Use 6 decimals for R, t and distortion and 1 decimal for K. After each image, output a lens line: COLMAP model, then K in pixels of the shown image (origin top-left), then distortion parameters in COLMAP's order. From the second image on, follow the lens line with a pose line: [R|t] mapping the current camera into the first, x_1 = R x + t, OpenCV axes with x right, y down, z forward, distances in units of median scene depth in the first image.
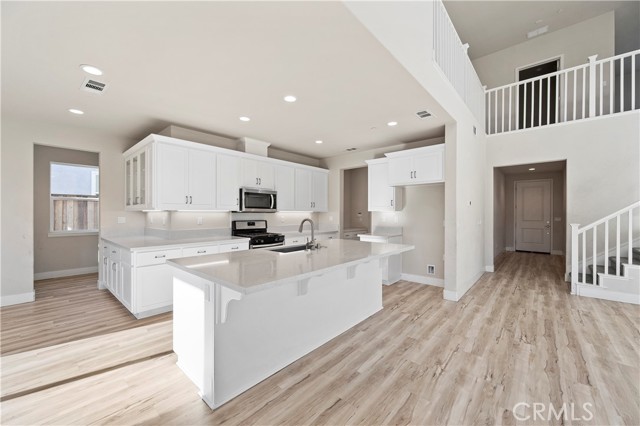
lens RADIAL K [[252.0, 0, 318.3], [0, 252.0, 213.2], [0, 0, 1]] dist [-0.001327, 0.000096]
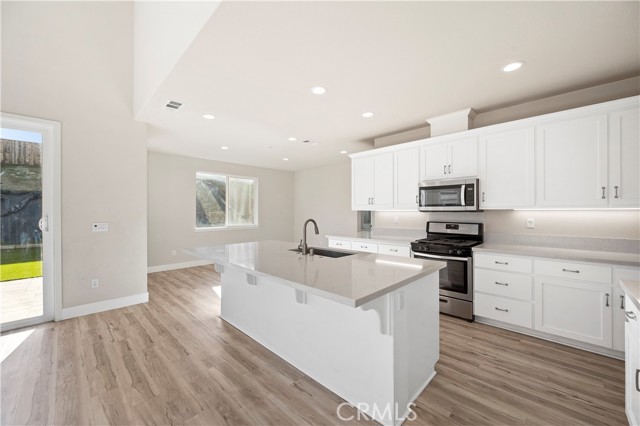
lens RADIAL K [[252.0, 0, 319.8], [0, 252.0, 211.2], [0, 0, 1]] dist [-0.001327, 0.000096]
pose [[-0.051650, -0.007413, -0.998638, 0.653125], [0.002373, 0.999969, -0.007545, 0.001095], [0.998662, -0.002759, -0.051630, 0.837766]]
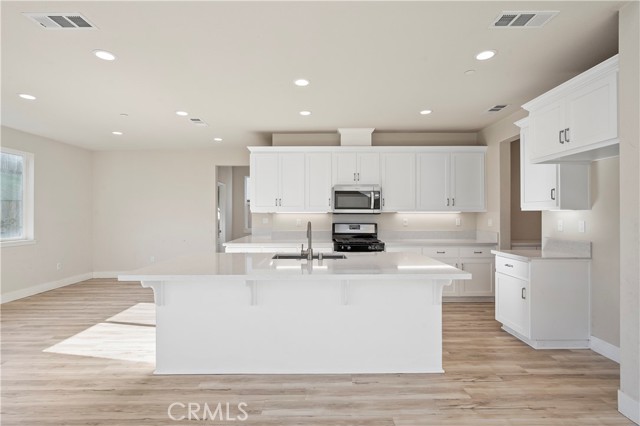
lens RADIAL K [[313.0, 0, 318.6], [0, 313.0, 212.4], [0, 0, 1]] dist [0.000168, -0.000537]
pose [[0.665187, -0.007763, -0.746636, 0.578975], [0.003985, 0.999969, -0.006846, -0.001161], [0.746666, 0.001579, 0.665197, 0.262009]]
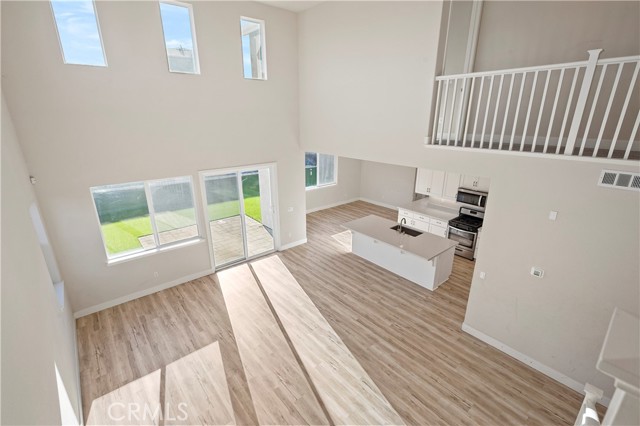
lens RADIAL K [[290.7, 0, 319.0], [0, 290.7, 211.4], [0, 0, 1]] dist [0.000273, 0.000070]
pose [[-0.151121, 0.307273, -0.939545, 1.751192], [0.000660, 0.950492, 0.310747, -0.591737], [0.988515, 0.046341, -0.143842, 0.511824]]
